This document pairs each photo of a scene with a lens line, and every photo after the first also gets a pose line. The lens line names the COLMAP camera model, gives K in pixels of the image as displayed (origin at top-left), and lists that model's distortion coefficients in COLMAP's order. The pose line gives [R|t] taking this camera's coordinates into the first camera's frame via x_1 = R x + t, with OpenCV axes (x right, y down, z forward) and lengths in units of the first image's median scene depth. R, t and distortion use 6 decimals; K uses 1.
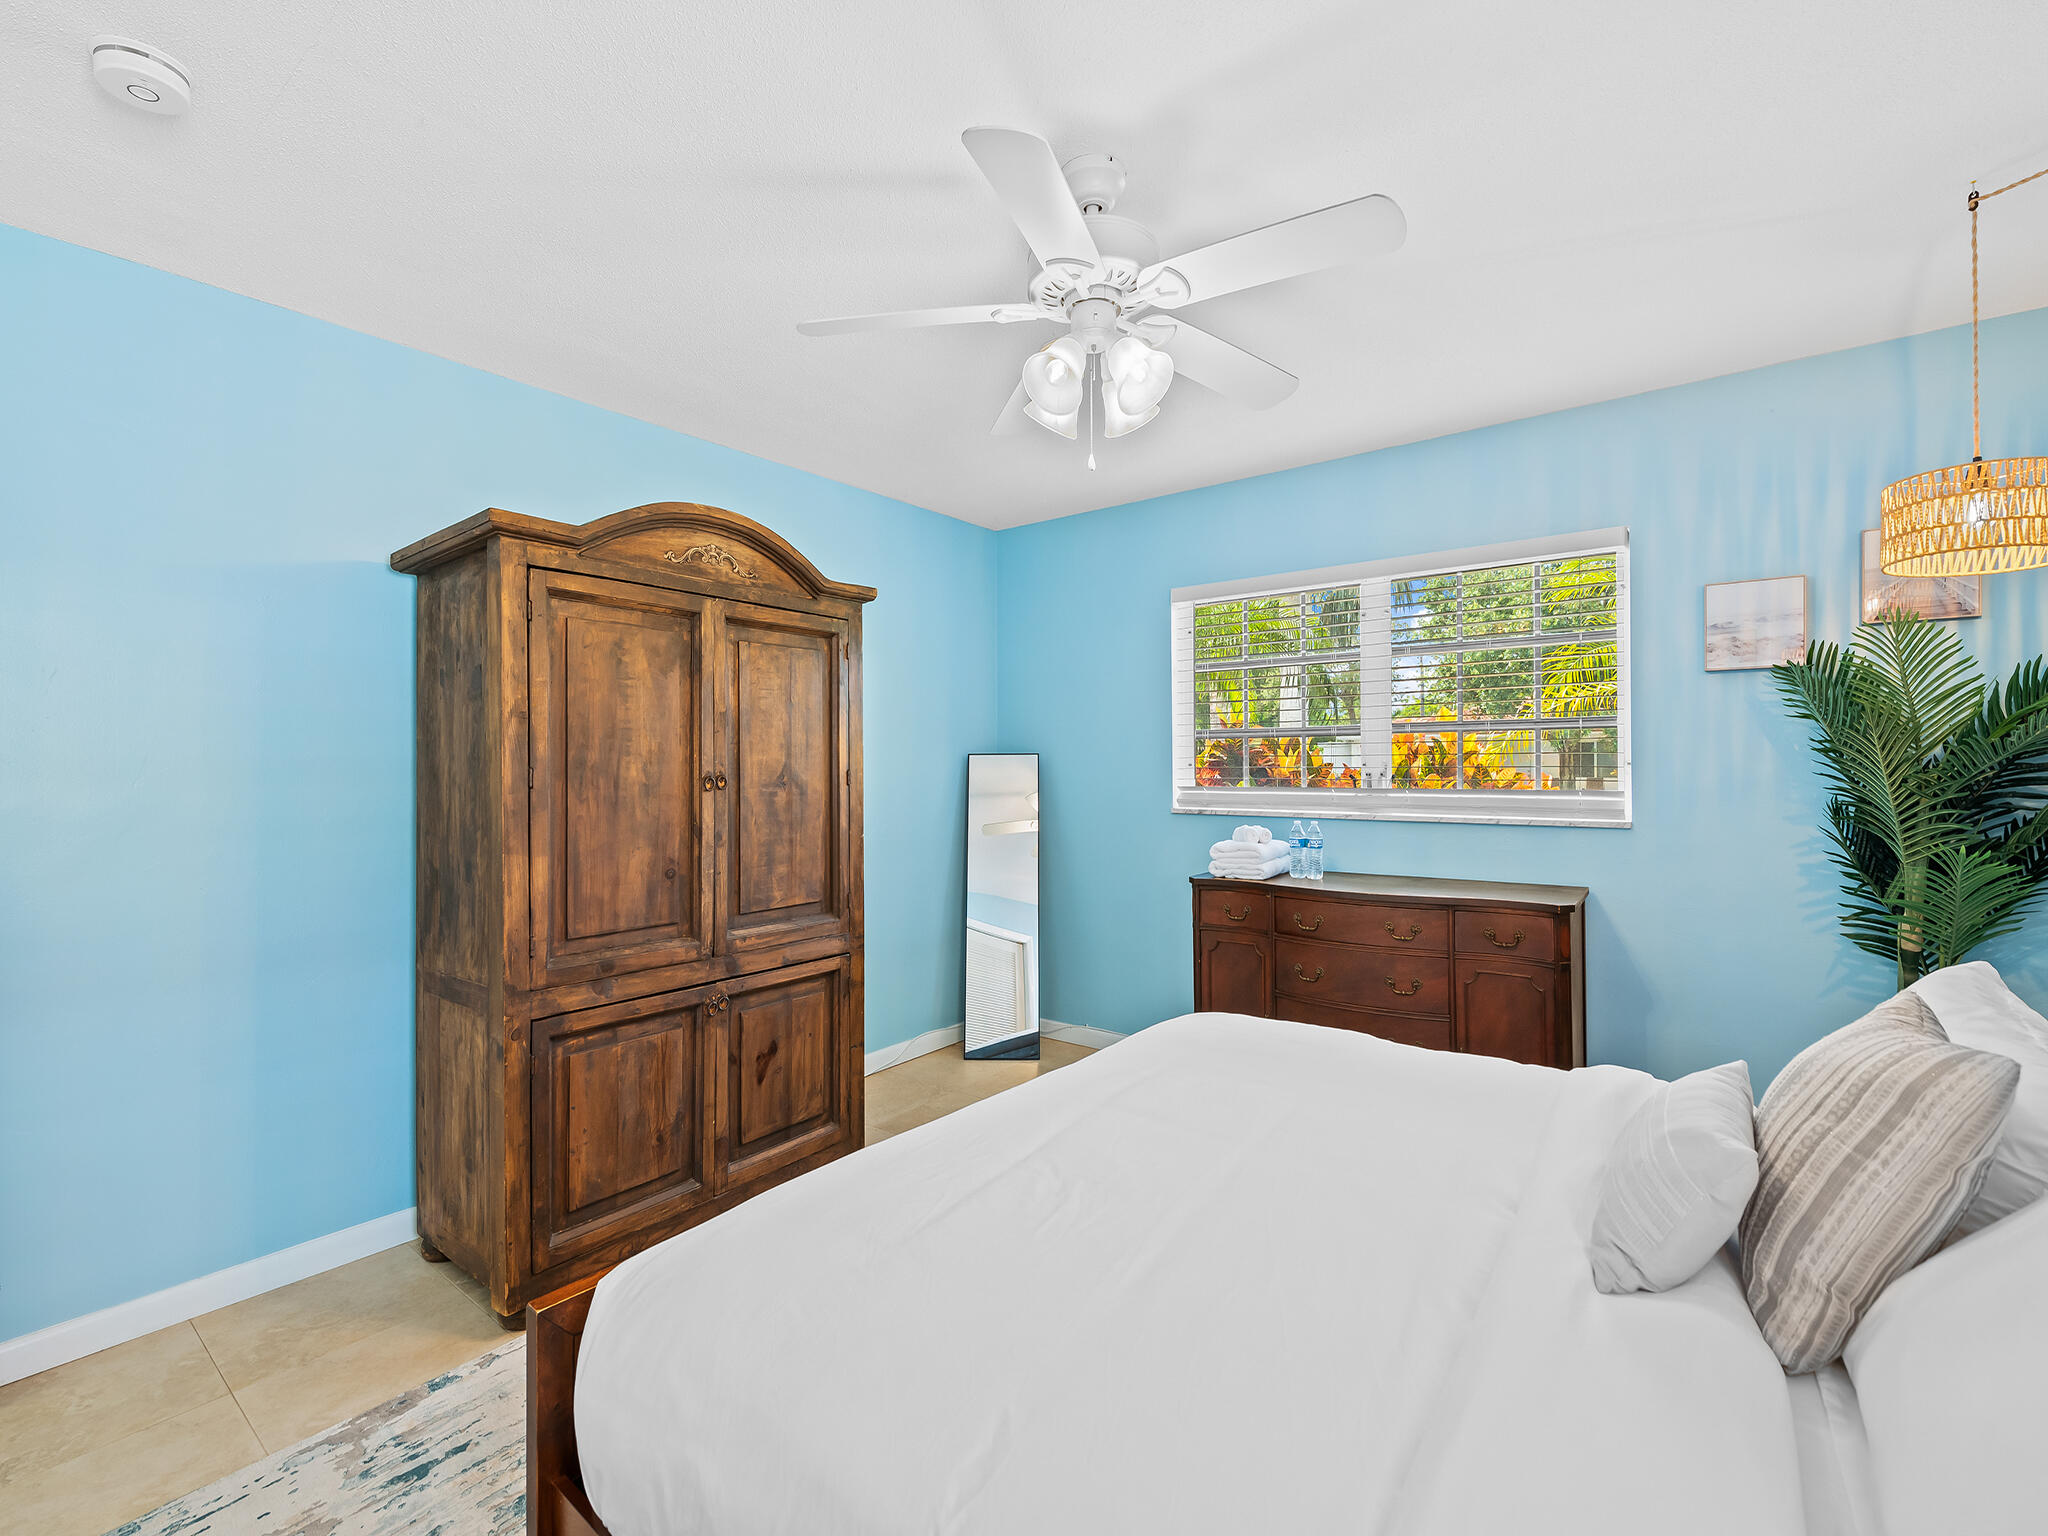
lens RADIAL K [[896.9, 0, 1030.8], [0, 896.9, 765.0], [0, 0, 1]] dist [0.000746, -0.000492]
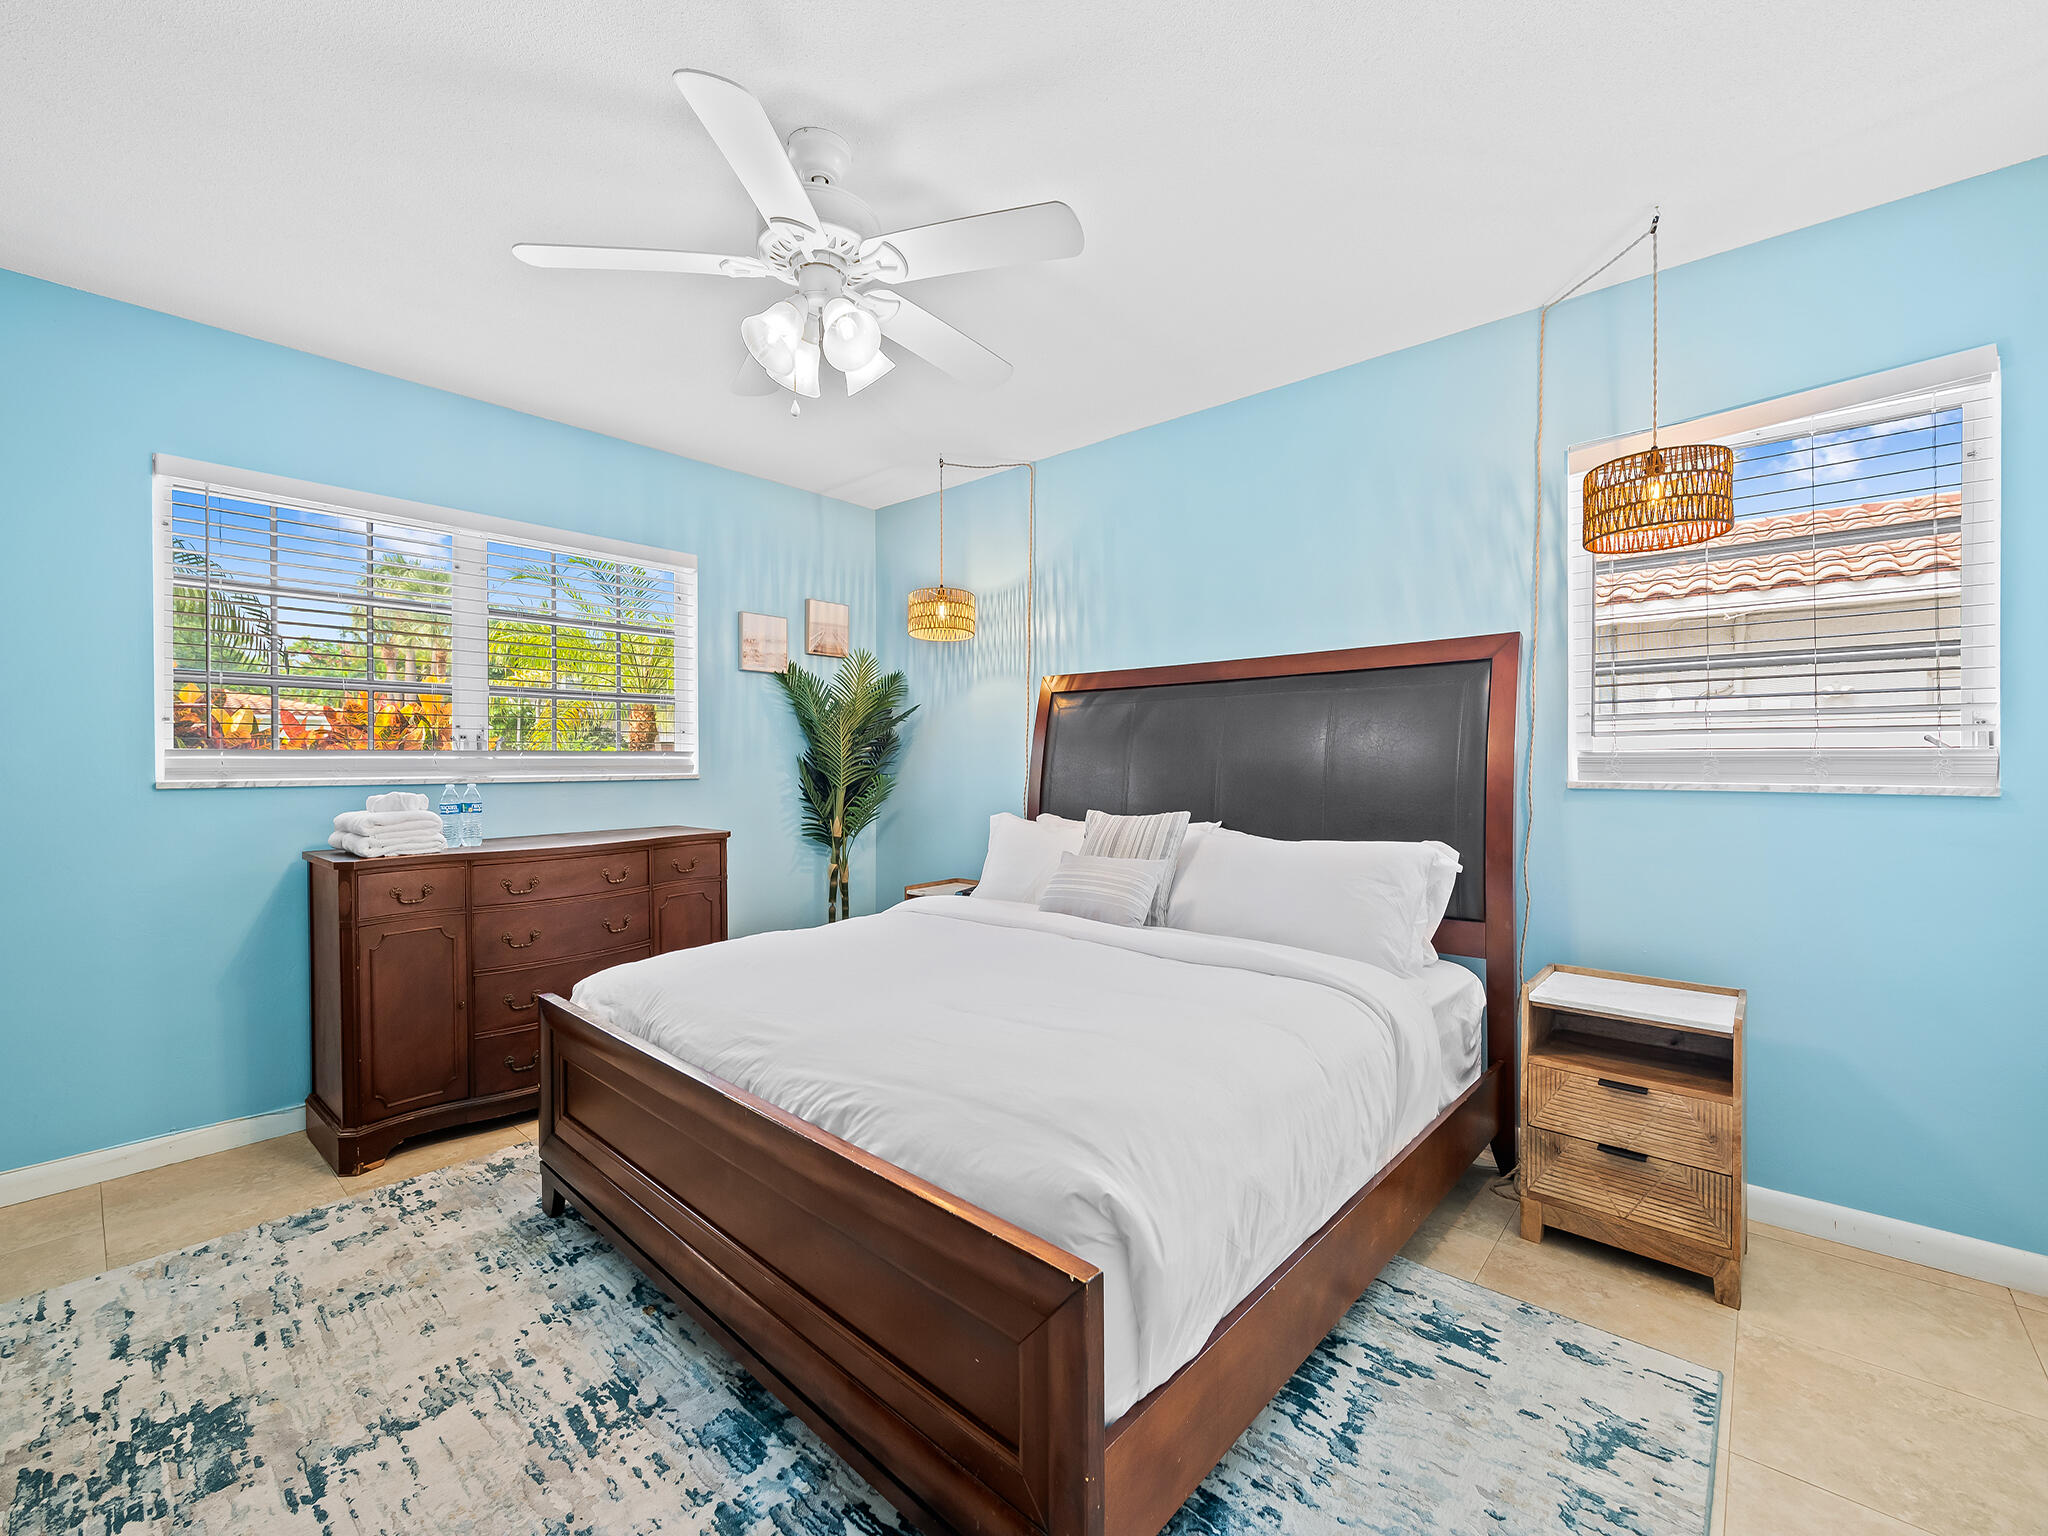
lens RADIAL K [[838.7, 0, 1029.0], [0, 838.7, 761.4], [0, 0, 1]] dist [-0.000796, -0.000593]
pose [[0.119572, 0.000787, 0.992825, -0.587650], [-0.006250, 0.999980, -0.000040, 0.045802], [-0.992806, -0.006201, 0.119575, 0.377055]]
